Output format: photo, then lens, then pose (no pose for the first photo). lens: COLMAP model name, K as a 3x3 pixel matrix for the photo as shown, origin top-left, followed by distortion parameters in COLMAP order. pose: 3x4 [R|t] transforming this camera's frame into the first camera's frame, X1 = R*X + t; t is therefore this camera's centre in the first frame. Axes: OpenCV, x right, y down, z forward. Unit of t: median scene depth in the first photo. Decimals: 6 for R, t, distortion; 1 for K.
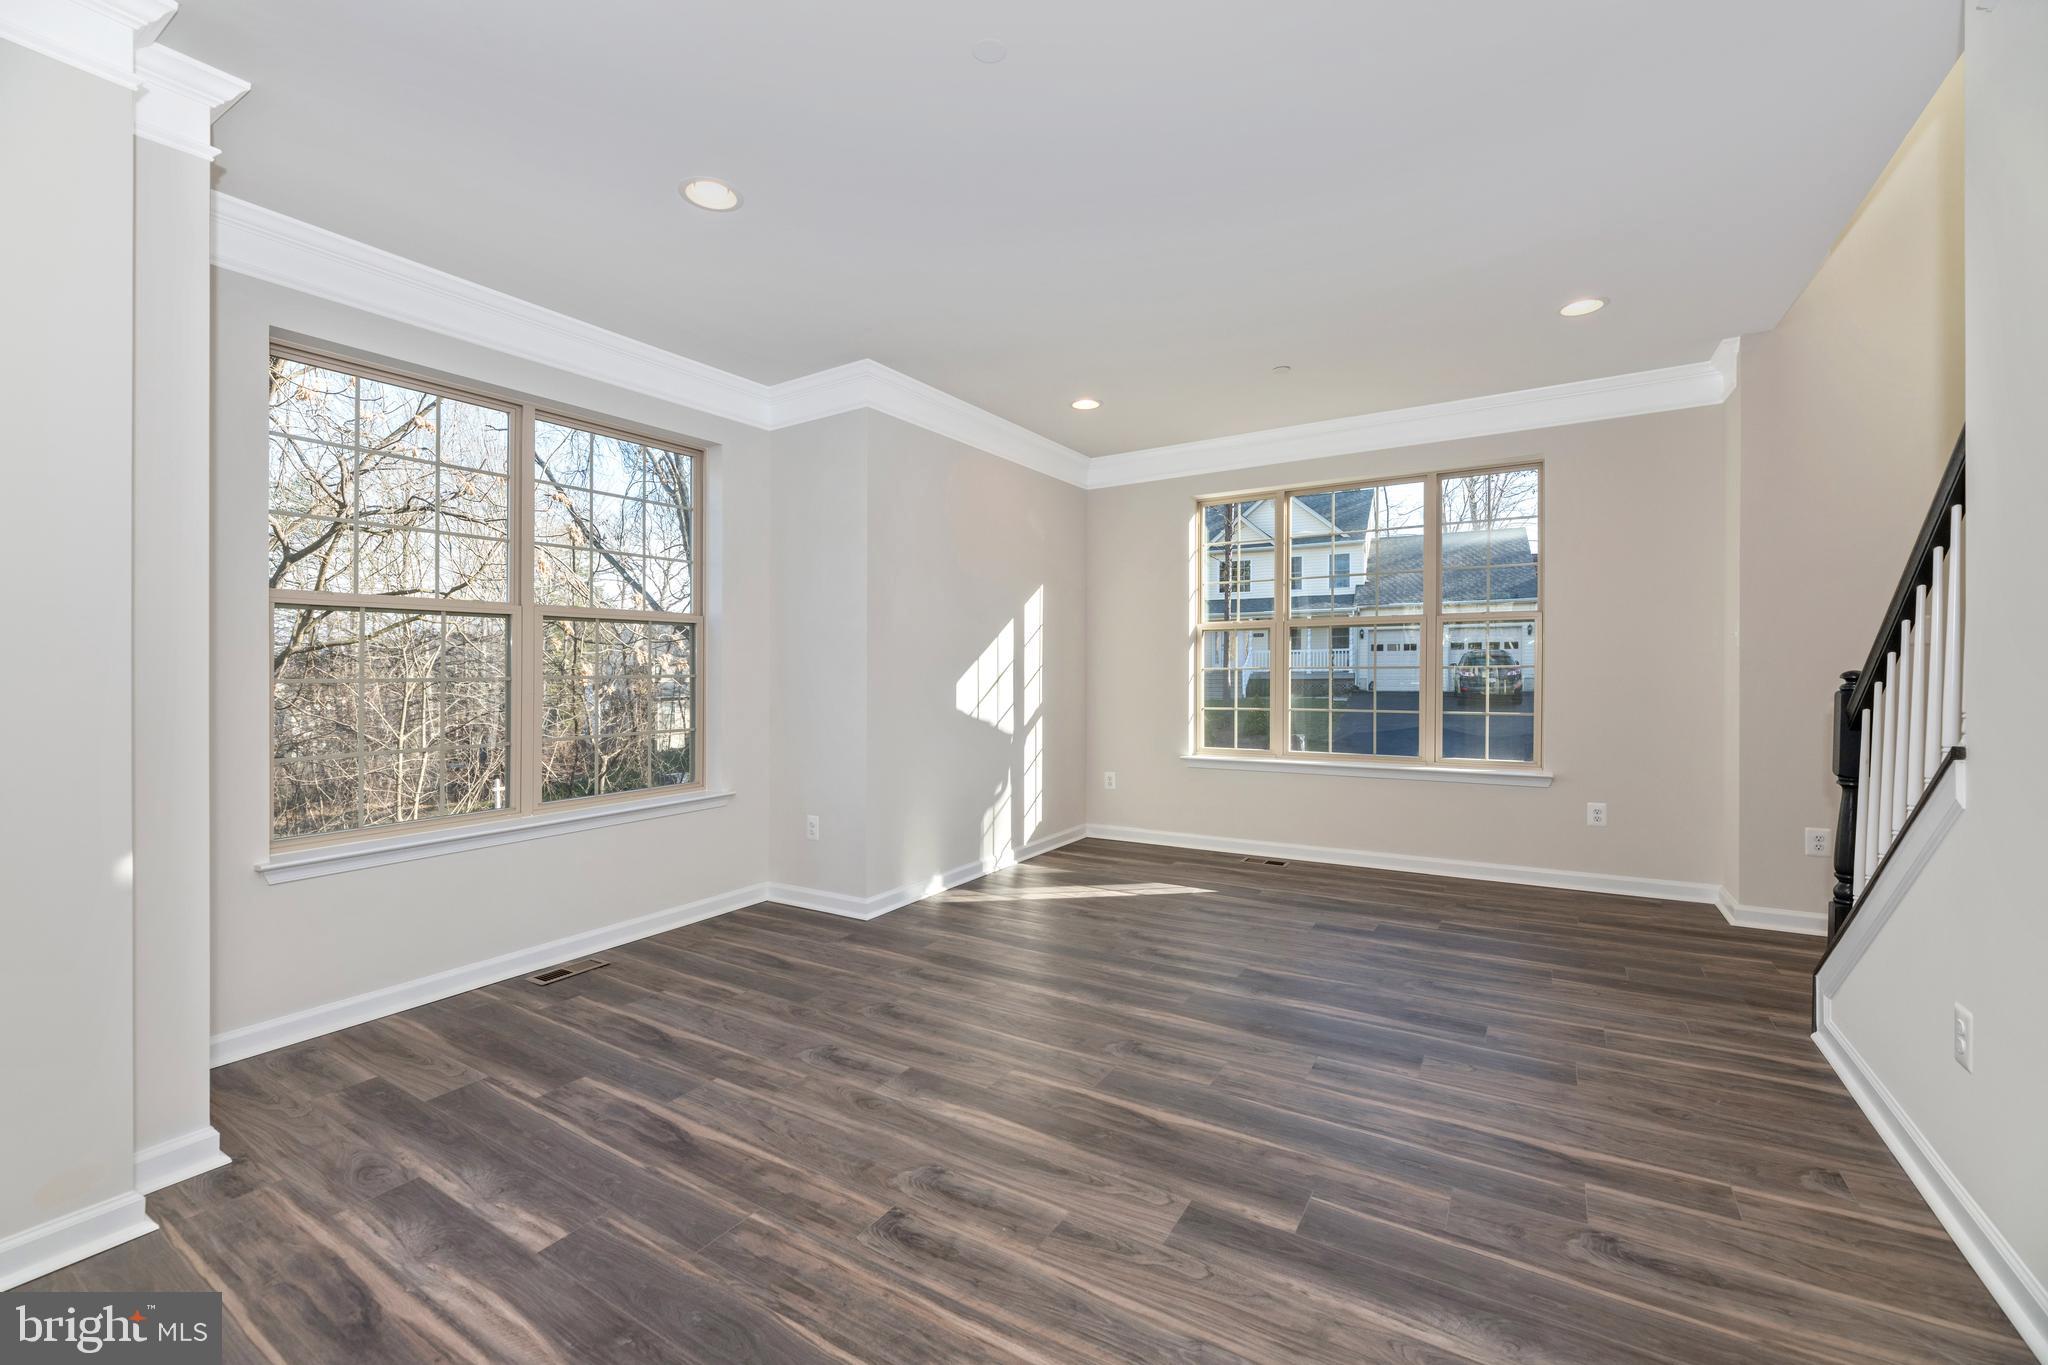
lens RADIAL K [[842.1, 0, 1056.5], [0, 842.1, 694.1], [0, 0, 1]] dist [-0.002226, -0.000842]
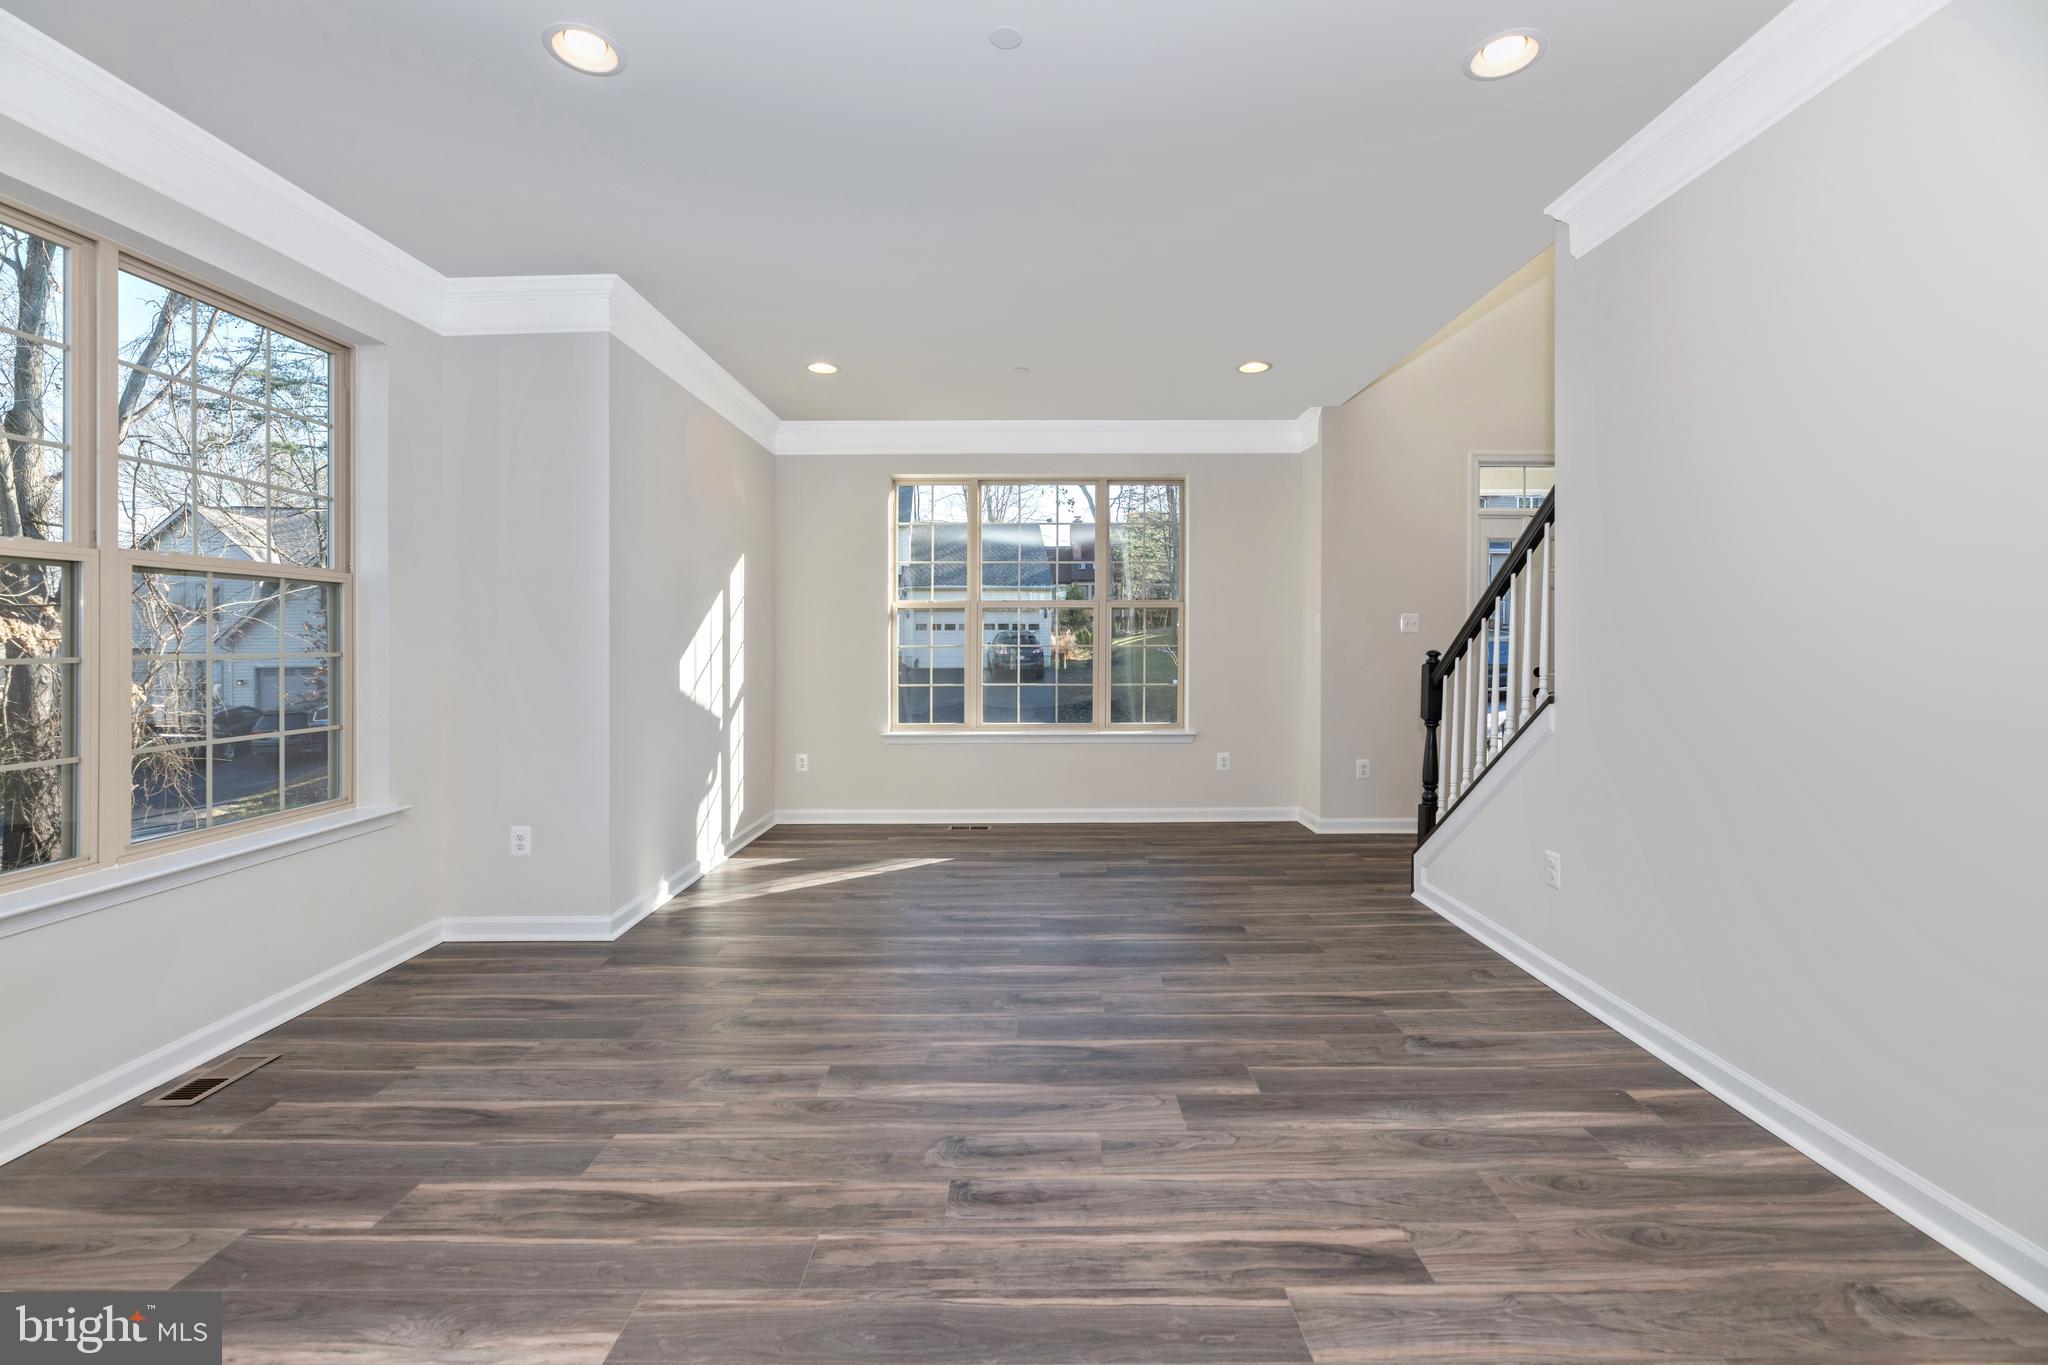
lens RADIAL K [[842.1, 0, 1031.3], [0, 842.1, 727.1], [0, 0, 1]] dist [-0.002226, -0.000842]
pose [[0.856463, -0.046668, 0.514095, -0.444898], [0.013372, 0.997577, 0.068280, -0.003764], [-0.516036, -0.051605, 0.855011, 0.079787]]
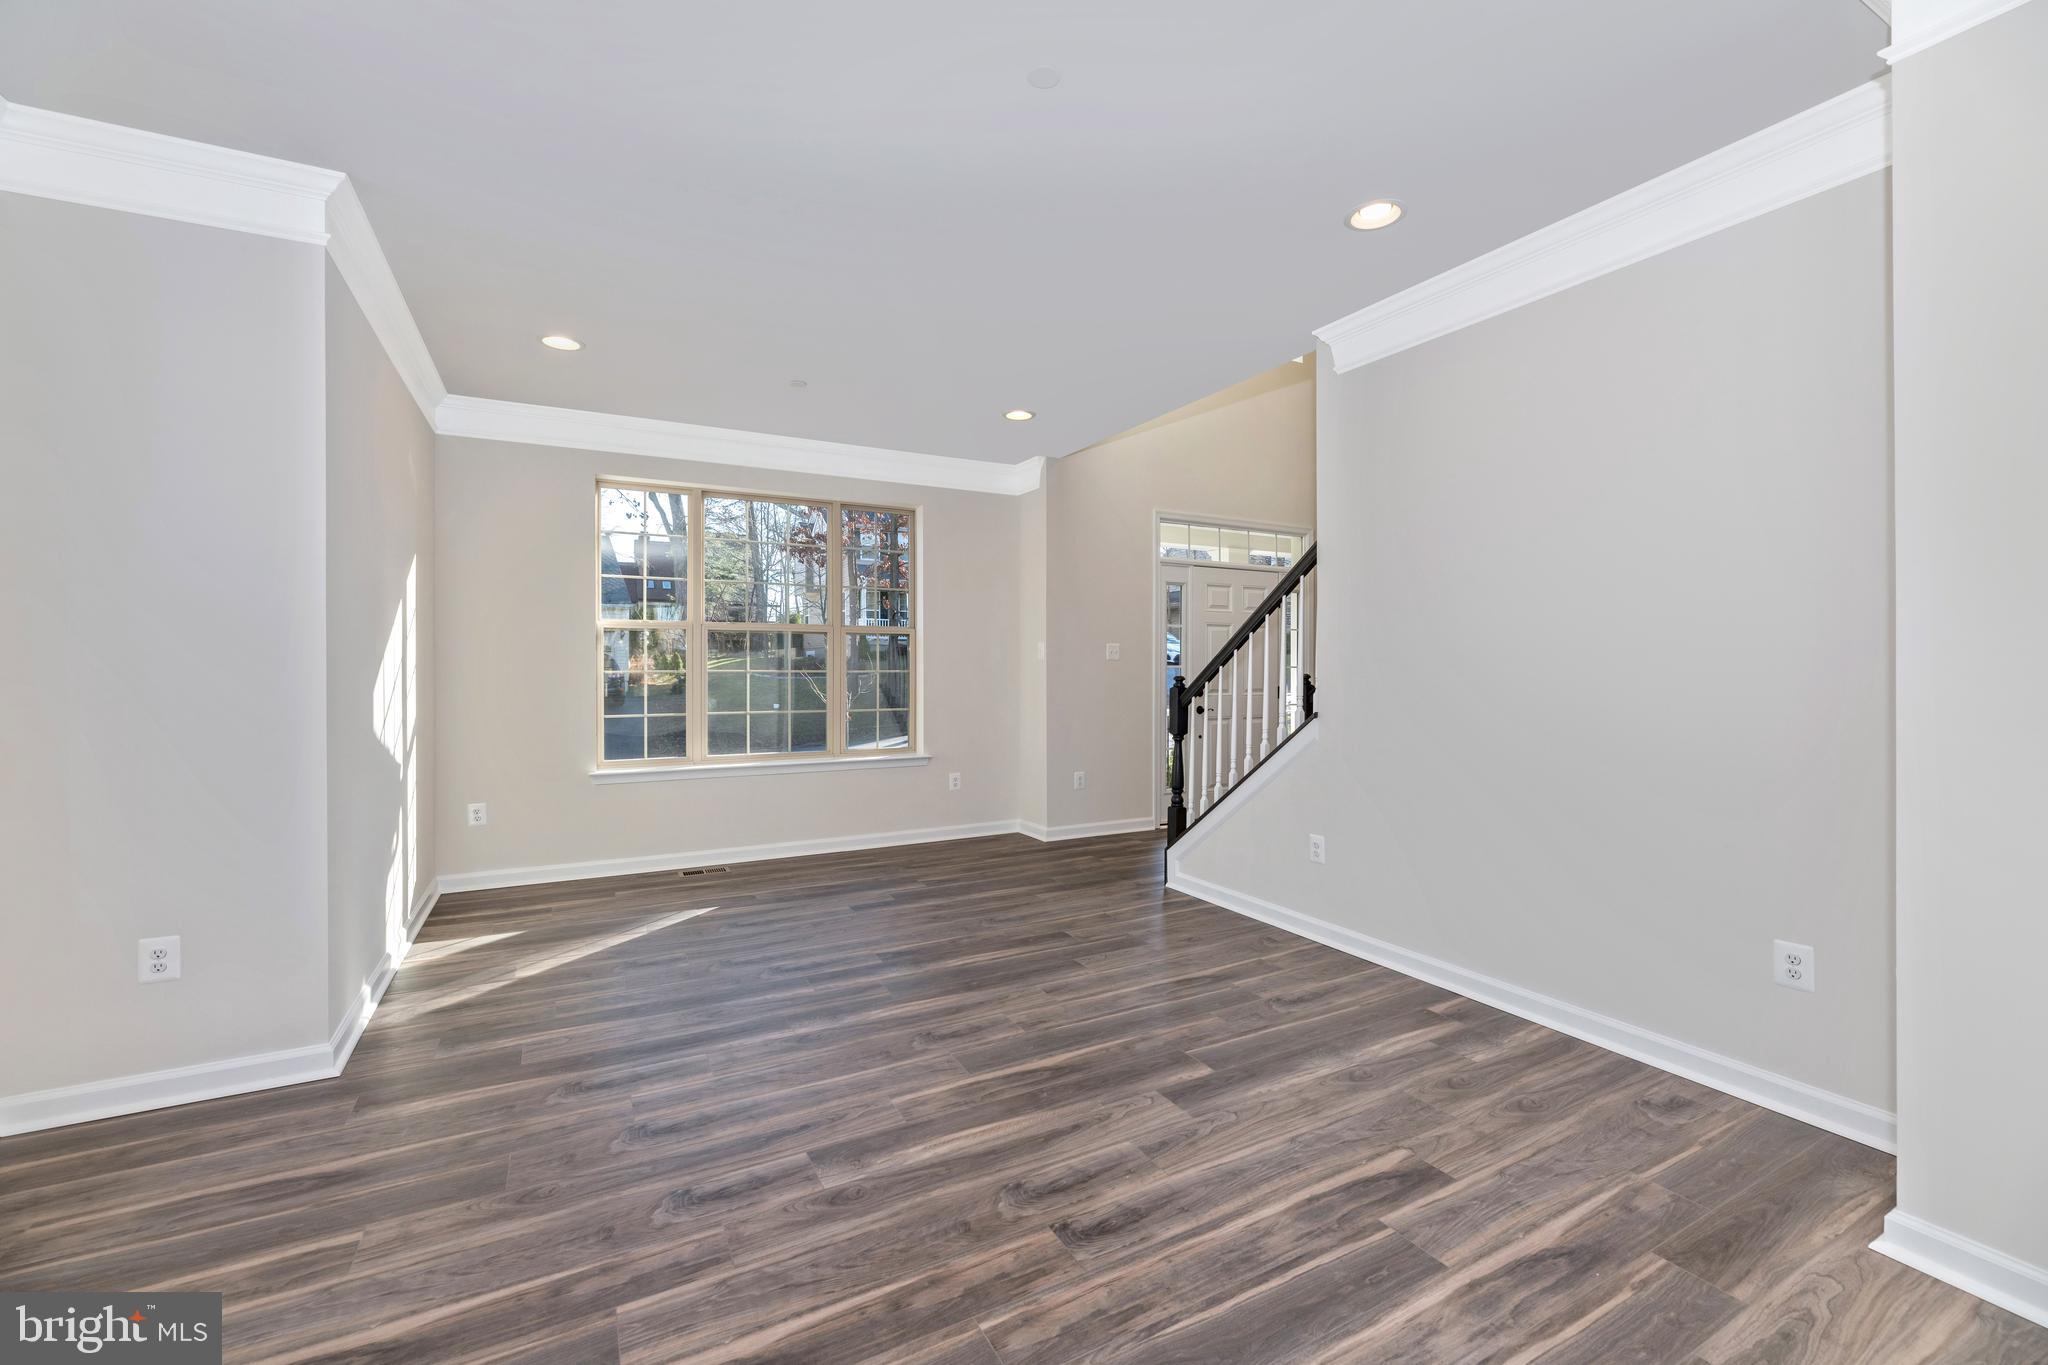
lens RADIAL K [[842.1, 0, 996.2], [0, 842.1, 707.9], [0, 0, 1]] dist [-0.002226, -0.000842]
pose [[0.515234, -0.034121, 0.856370, -0.761690], [0.022547, 0.999401, 0.026254, -0.013682], [-0.856753, 0.005782, 0.515695, 0.399249]]
